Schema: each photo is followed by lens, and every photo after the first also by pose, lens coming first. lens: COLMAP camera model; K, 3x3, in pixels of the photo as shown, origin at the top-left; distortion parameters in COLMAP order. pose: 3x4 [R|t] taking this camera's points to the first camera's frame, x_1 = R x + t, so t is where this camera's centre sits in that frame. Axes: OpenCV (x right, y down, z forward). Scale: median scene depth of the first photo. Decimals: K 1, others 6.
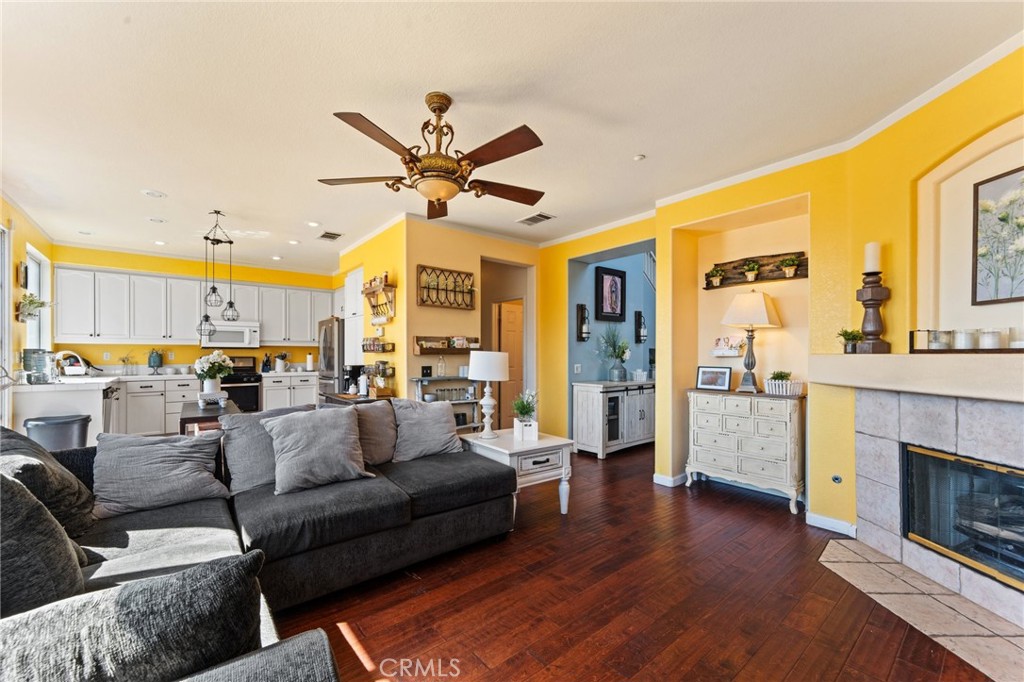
lens RADIAL K [[420.5, 0, 517.2], [0, 420.5, 354.4], [0, 0, 1]] dist [0.001392, 0.000883]
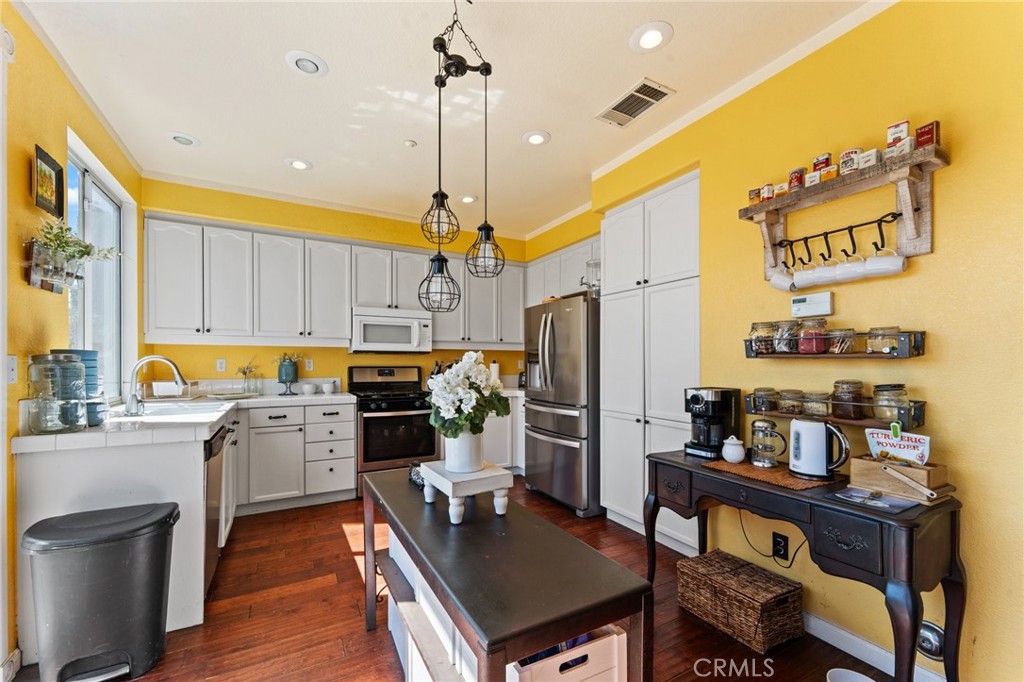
lens RADIAL K [[420.5, 0, 515.2], [0, 420.5, 362.6], [0, 0, 1]] dist [0.001392, 0.000883]
pose [[0.983867, 0.000080, -0.178899, -0.418412], [-0.000332, 0.999999, -0.001381, 0.000890], [0.178899, 0.001418, 0.983866, 0.448313]]
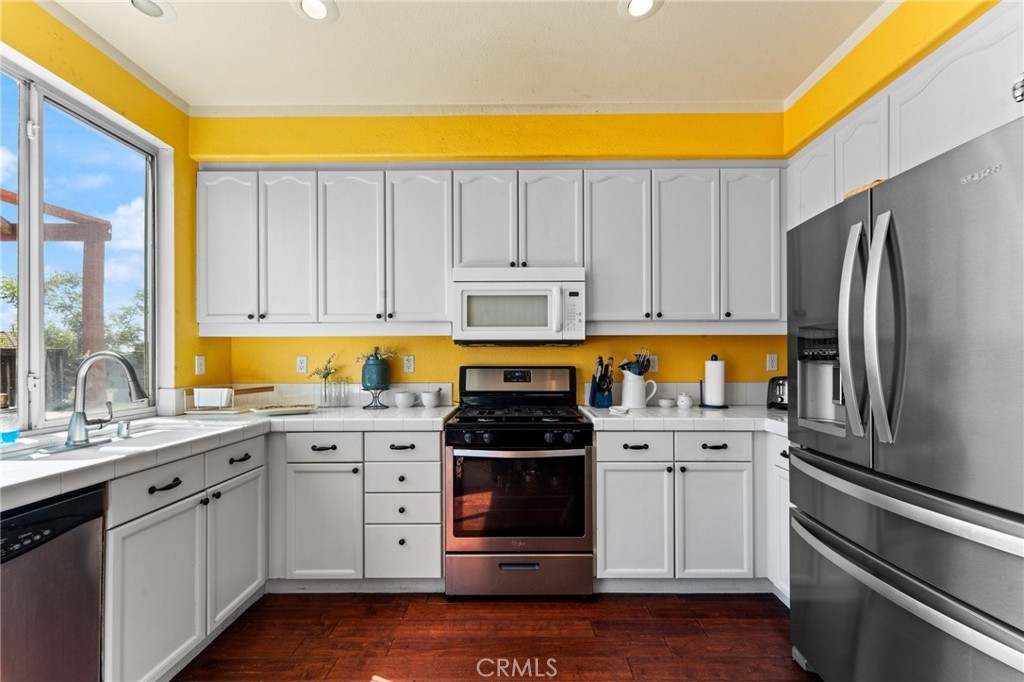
lens RADIAL K [[420.5, 0, 512.4], [0, 420.5, 357.2], [0, 0, 1]] dist [0.001392, 0.000883]
pose [[0.762287, -0.006173, -0.647210, -0.481171], [0.003511, 0.999979, -0.005403, -0.000457], [0.647230, 0.001846, 0.762292, 0.772347]]
